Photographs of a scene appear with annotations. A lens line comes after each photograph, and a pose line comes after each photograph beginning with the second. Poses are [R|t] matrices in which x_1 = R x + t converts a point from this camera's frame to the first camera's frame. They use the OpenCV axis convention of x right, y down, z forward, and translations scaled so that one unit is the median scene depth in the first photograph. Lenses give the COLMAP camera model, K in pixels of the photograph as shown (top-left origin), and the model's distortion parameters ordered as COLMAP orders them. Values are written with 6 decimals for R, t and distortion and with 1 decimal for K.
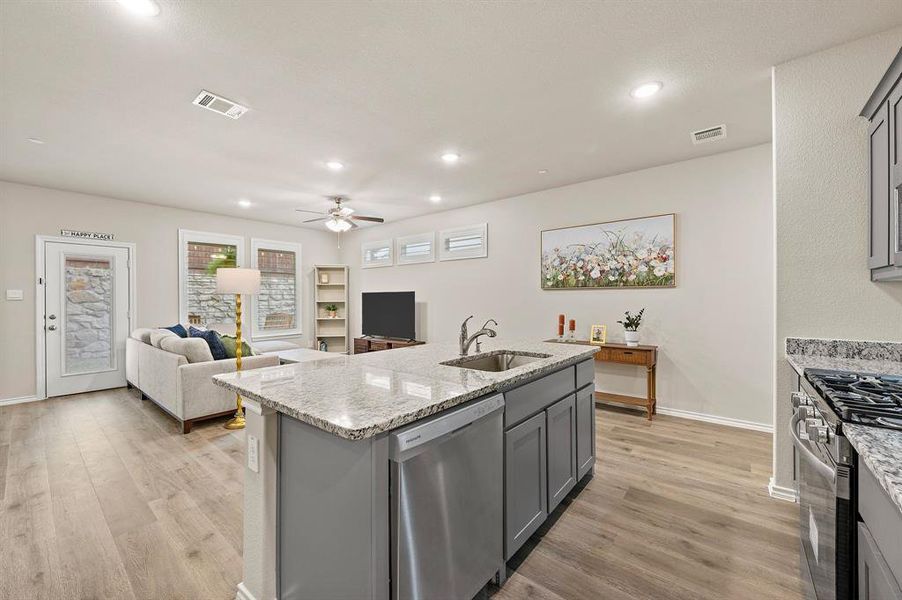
lens RADIAL K [[355.7, 0, 456.1], [0, 355.7, 300.0], [0, 0, 1]] dist [-0.002125, 0.000357]
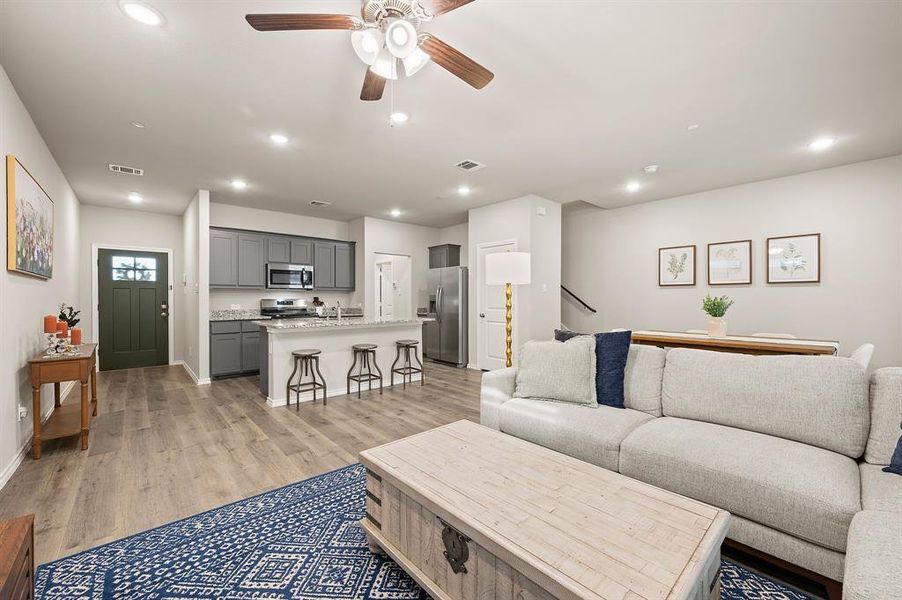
lens RADIAL K [[361.8, 0, 453.9], [0, 361.8, 299.3], [0, 0, 1]] dist [0.001322, -0.000729]
pose [[-0.986547, 0.005324, 0.163392, -0.517796], [0.005800, 0.999980, 0.002437, 0.014852], [-0.163376, 0.003352, -0.986558, 1.556788]]
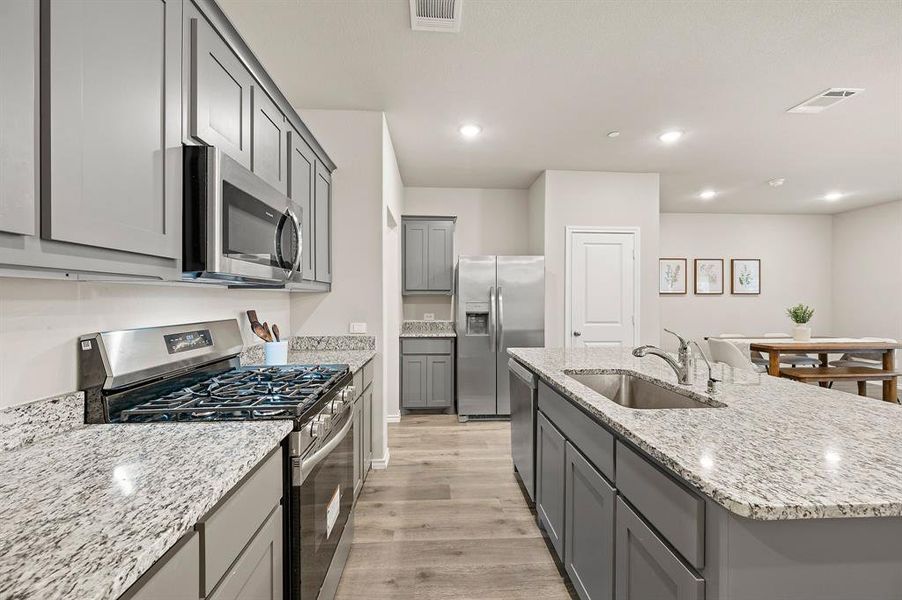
lens RADIAL K [[355.7, 0, 451.6], [0, 355.7, 300.6], [0, 0, 1]] dist [-0.002125, 0.000357]
pose [[-0.739129, 0.005677, -0.673540, 0.446117], [0.002241, 0.999980, 0.005970, -0.009912], [0.673560, 0.002903, -0.739126, 0.631339]]
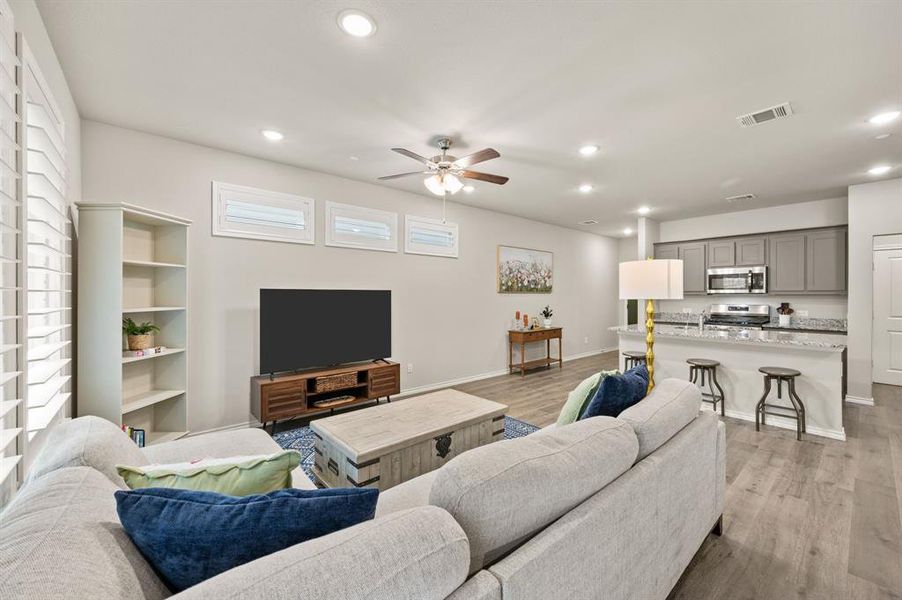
lens RADIAL K [[355.7, 0, 452.3], [0, 355.7, 295.3], [0, 0, 1]] dist [-0.002125, 0.000357]
pose [[0.177502, 0.003114, 0.984116, -1.111566], [-0.000363, 0.999995, -0.003099, -0.016618], [-0.984120, 0.000193, 0.177502, 1.036738]]
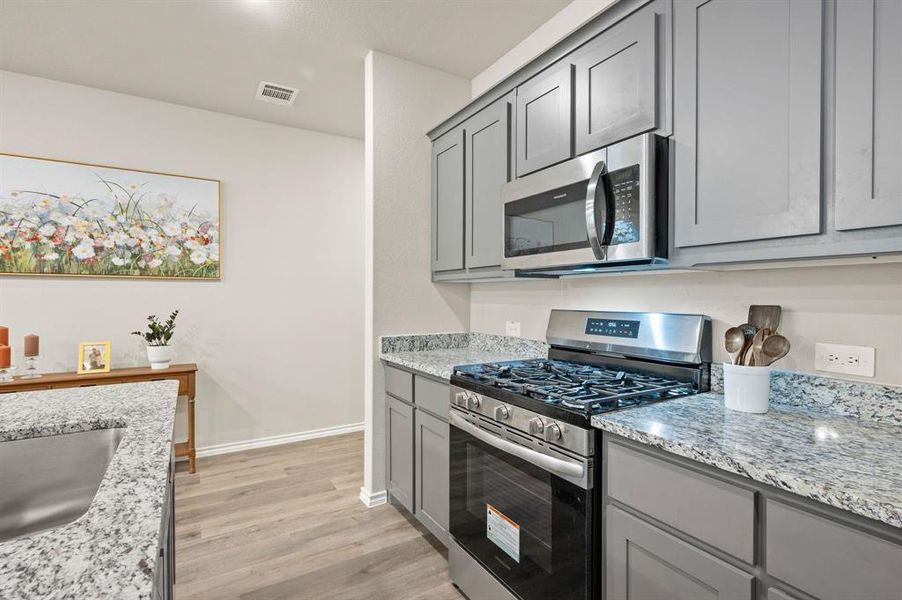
lens RADIAL K [[423.2, 0, 449.8], [0, 423.2, 298.6], [0, 0, 1]] dist [0.000813, -0.000398]
pose [[0.338907, 0.000330, 0.940820, -0.047655], [-0.001733, 0.999998, 0.000274, 0.000592], [-0.940818, -0.001723, 0.338907, 0.218196]]
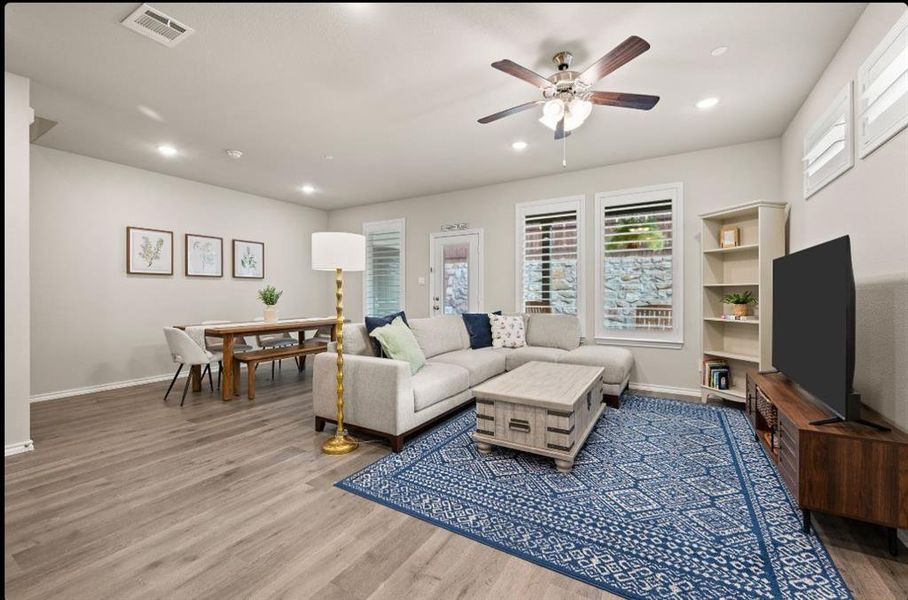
lens RADIAL K [[375.1, 0, 455.7], [0, 375.1, 292.8], [0, 0, 1]] dist [0.001930, -0.000595]
pose [[0.142475, 0.004694, -0.989787, 0.160430], [-0.002224, 0.999988, 0.004422, 0.022894], [0.989796, 0.001571, 0.142484, 0.936293]]
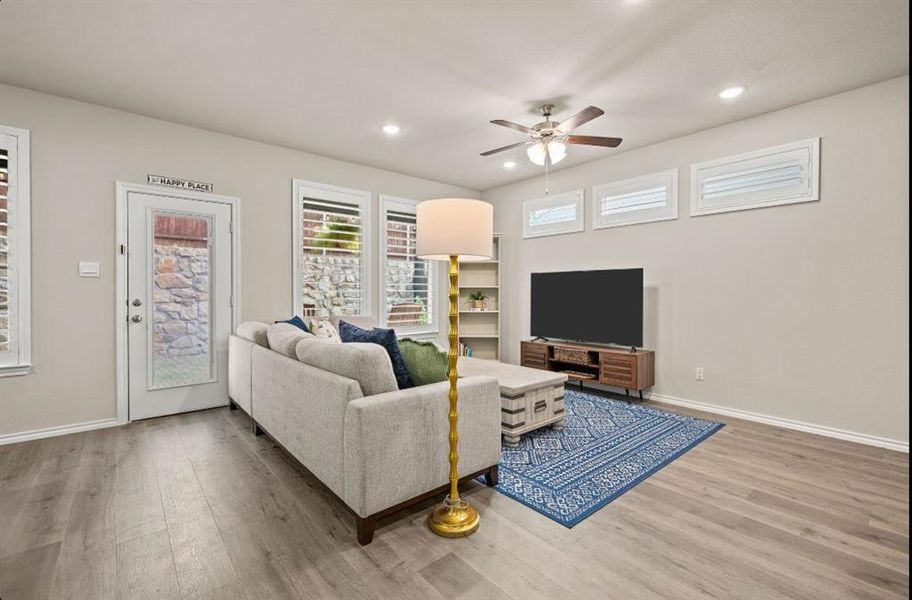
lens RADIAL K [[398.0, 0, 459.7], [0, 398.0, 295.1], [0, 0, 1]] dist [-0.000768, -0.000113]
pose [[0.984484, 0.006631, -0.175348, -0.420737], [-0.005746, 0.999968, 0.005556, 0.026970], [0.175379, -0.004462, 0.984491, 0.381876]]
